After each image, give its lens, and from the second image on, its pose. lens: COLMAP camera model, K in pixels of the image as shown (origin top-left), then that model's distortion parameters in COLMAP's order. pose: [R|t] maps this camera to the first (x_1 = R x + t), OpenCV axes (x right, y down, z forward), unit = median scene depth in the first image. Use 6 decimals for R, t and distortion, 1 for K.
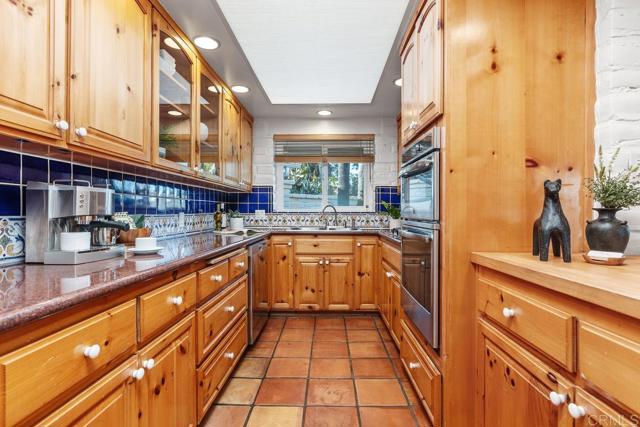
lens RADIAL K [[319.6, 0, 320.6], [0, 319.6, 212.7], [0, 0, 1]] dist [-0.000226, -0.001593]
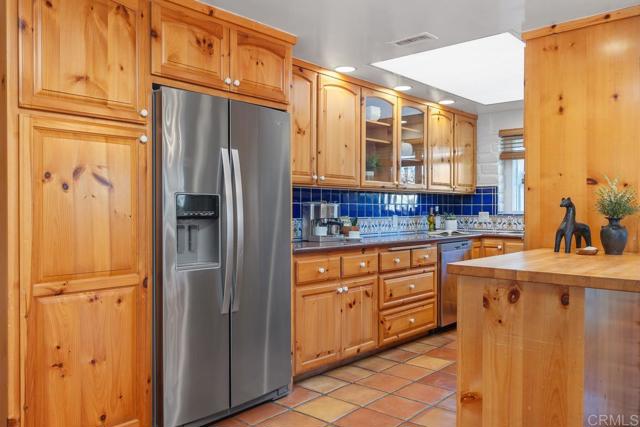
lens RADIAL K [[511.4, 0, 318.8], [0, 511.4, 217.9], [0, 0, 1]] dist [0.009260, -0.003510]
pose [[0.759473, 0.010368, -0.650456, 1.122237], [-0.000430, 0.999881, 0.015436, -0.037042], [0.650538, -0.011443, 0.759387, -1.238398]]
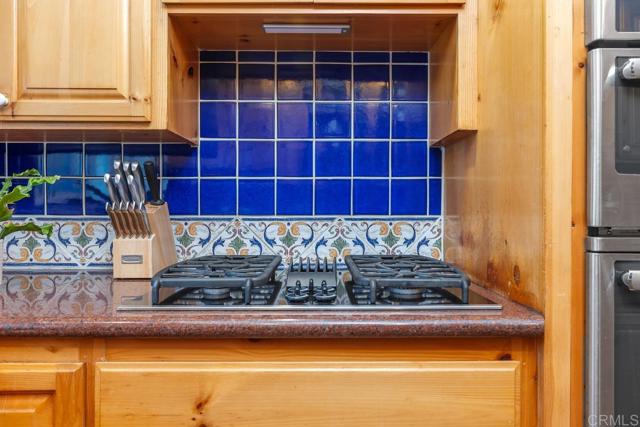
lens RADIAL K [[443.4, 0, 320.0], [0, 443.4, 207.5], [0, 0, 1]] dist [0.011845, -0.006544]
pose [[0.024180, 0.000815, -0.999707, 0.214447], [0.001895, 0.999998, 0.000861, -0.010445], [0.999706, -0.001915, 0.024179, 1.385744]]
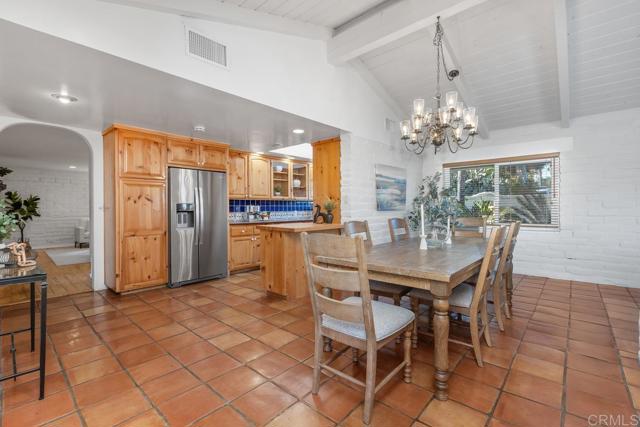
lens RADIAL K [[286.1, 0, 319.9], [0, 286.1, 208.7], [0, 0, 1]] dist [-0.002591, -0.000745]
pose [[0.754085, -0.004511, -0.656761, 2.576921], [0.007392, 0.999971, 0.001620, -0.033832], [0.656735, -0.006077, 0.754097, -1.445532]]
